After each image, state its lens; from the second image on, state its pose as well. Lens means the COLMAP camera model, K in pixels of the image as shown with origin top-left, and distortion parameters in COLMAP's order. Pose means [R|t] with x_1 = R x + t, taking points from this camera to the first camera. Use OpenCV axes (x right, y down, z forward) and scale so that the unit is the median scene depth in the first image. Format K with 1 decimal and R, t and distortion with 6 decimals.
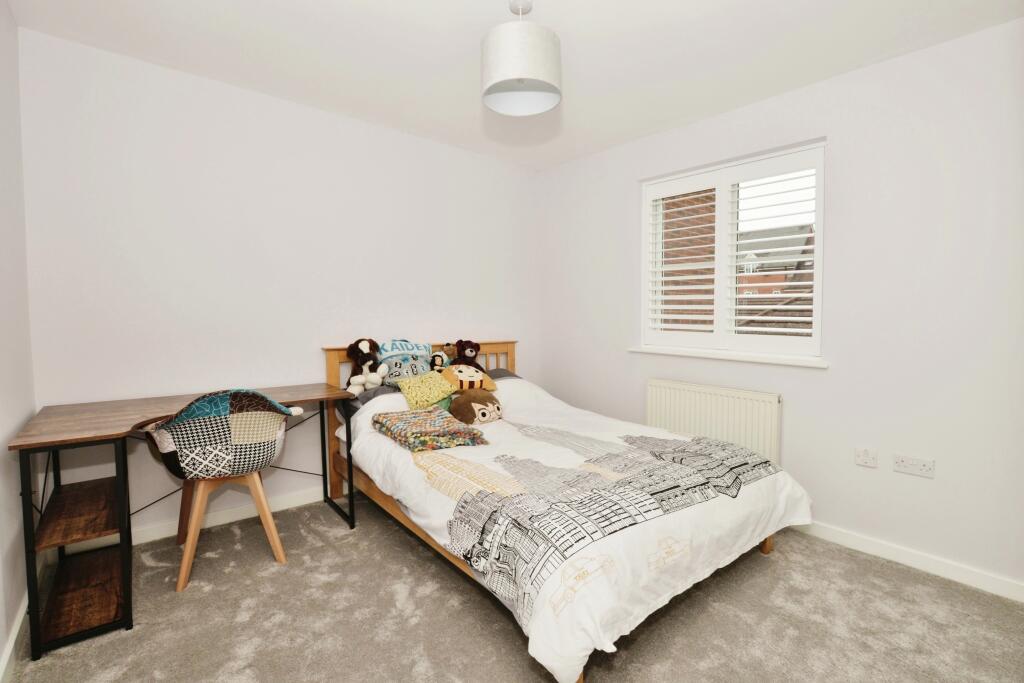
lens RADIAL K [[463.2, 0, 521.4], [0, 463.2, 341.1], [0, 0, 1]] dist [-0.000127, 0.000002]
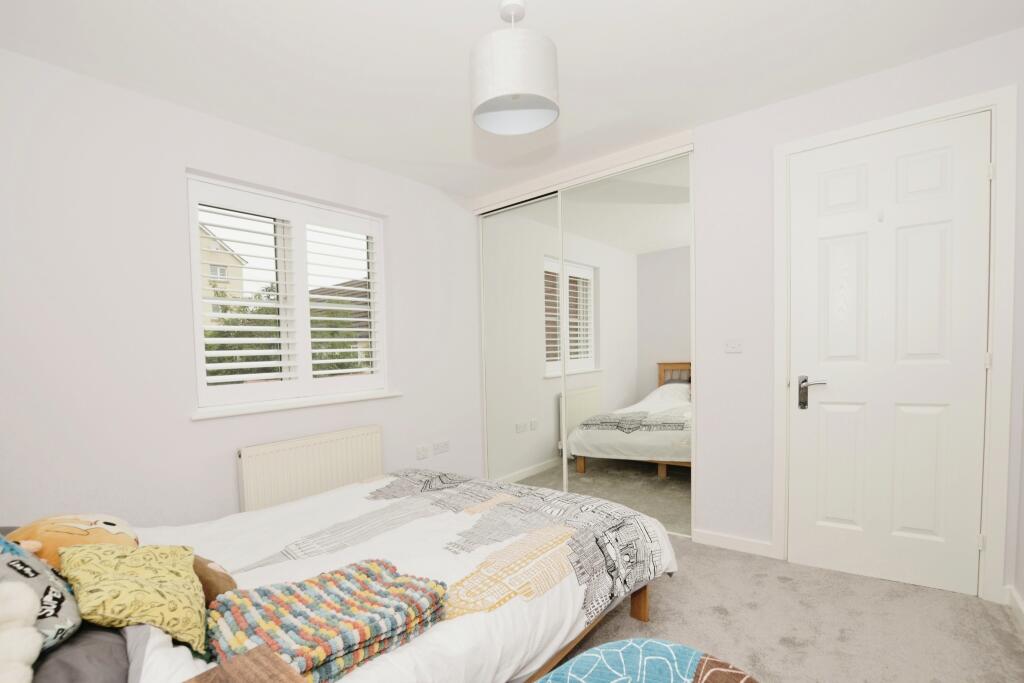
lens RADIAL K [[463.2, 0, 521.4], [0, 463.2, 341.1], [0, 0, 1]] dist [-0.000127, 0.000002]
pose [[-0.196165, 0.016319, 0.980435, -0.794054], [0.095906, 0.995387, 0.002621, -0.073747], [-0.975869, 0.094544, -0.196825, 1.000501]]
